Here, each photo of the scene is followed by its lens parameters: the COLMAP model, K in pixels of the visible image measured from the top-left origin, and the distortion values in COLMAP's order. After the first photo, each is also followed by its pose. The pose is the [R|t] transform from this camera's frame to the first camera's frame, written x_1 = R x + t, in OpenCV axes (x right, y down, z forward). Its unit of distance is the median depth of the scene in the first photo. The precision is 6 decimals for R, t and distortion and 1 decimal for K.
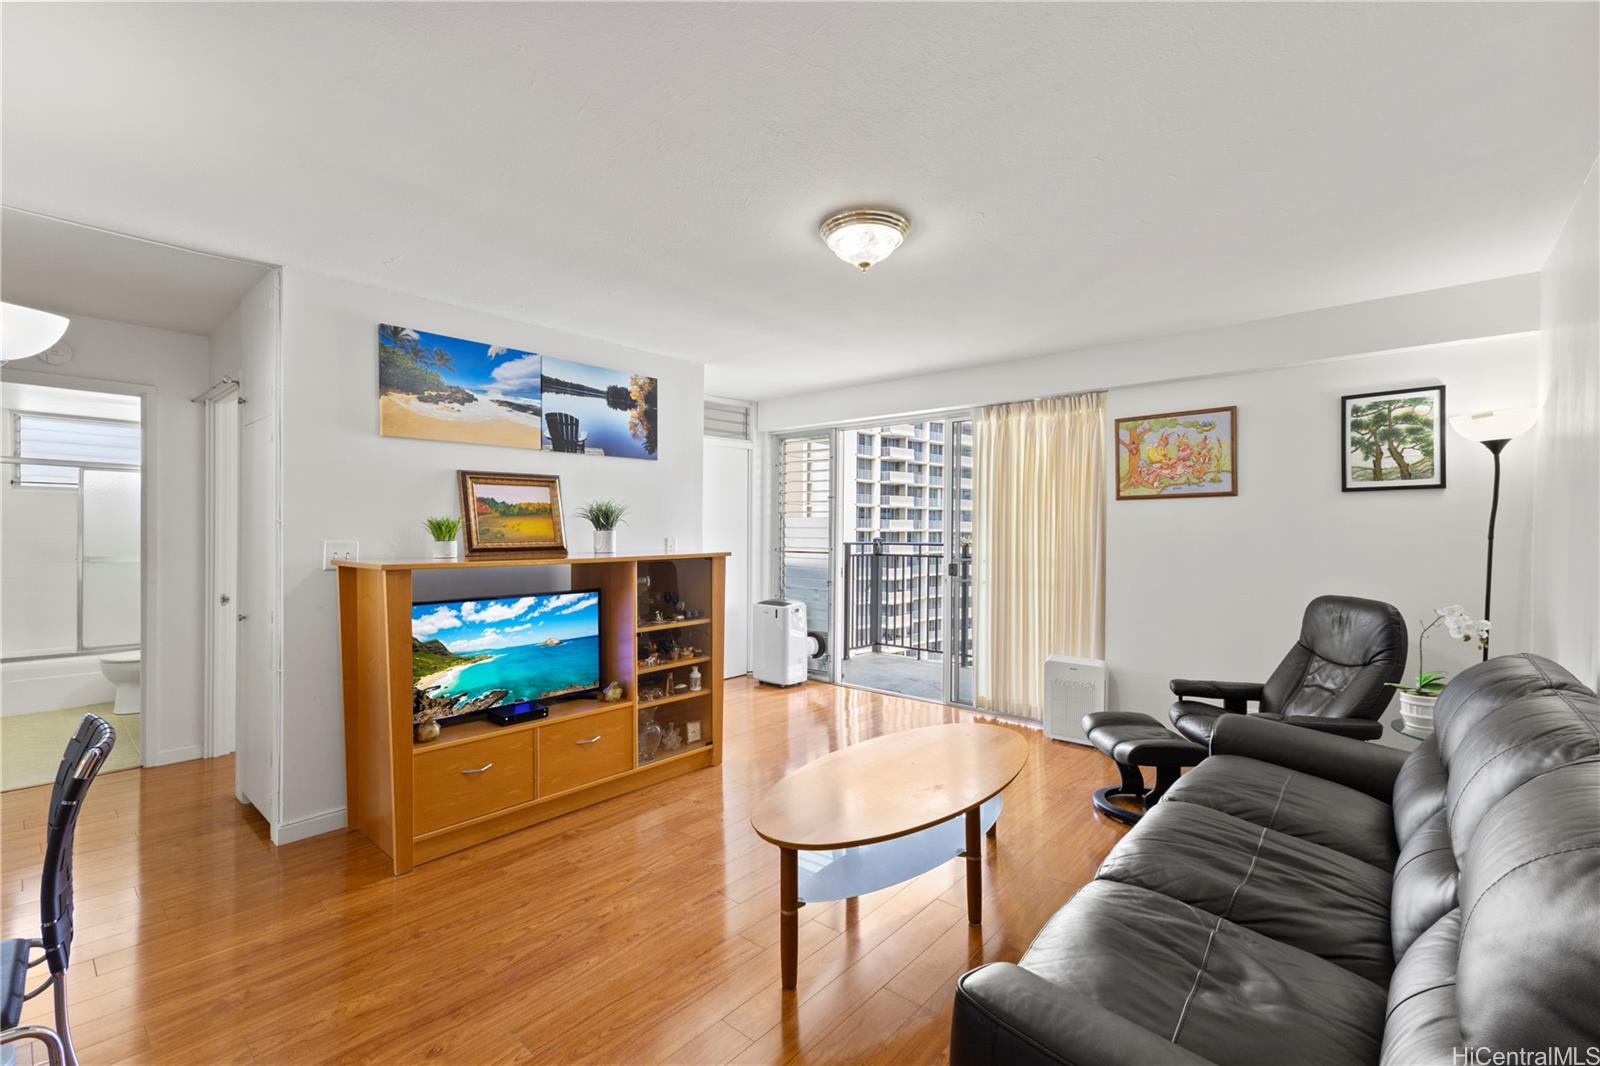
lens RADIAL K [[686.5, 0, 801.4], [0, 686.5, 535.9], [0, 0, 1]] dist [0.015039, -0.004586]
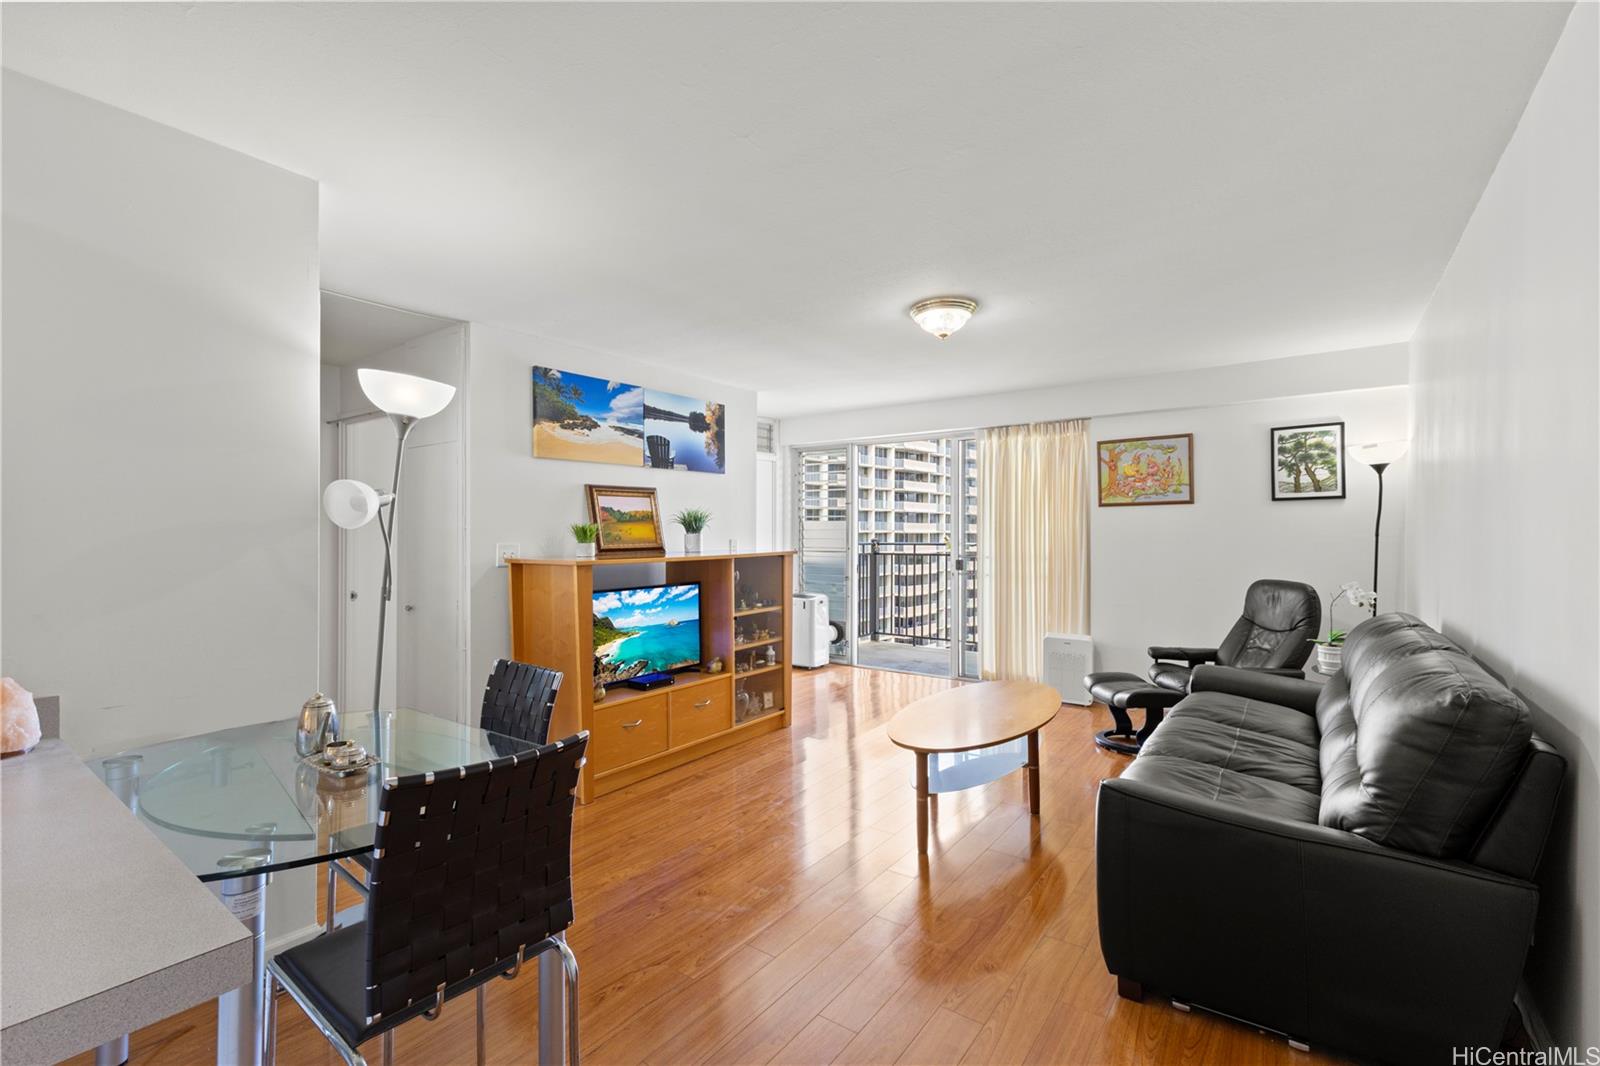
lens RADIAL K [[689.0, 0, 800.0], [0, 689.0, 533.0], [0, 0, 1]] dist [0.010908, 0.000276]
pose [[0.996440, -0.005556, 0.084126, -0.223713], [0.006102, 0.999962, -0.006230, -0.000086], [-0.084088, 0.006721, 0.996436, -0.235695]]
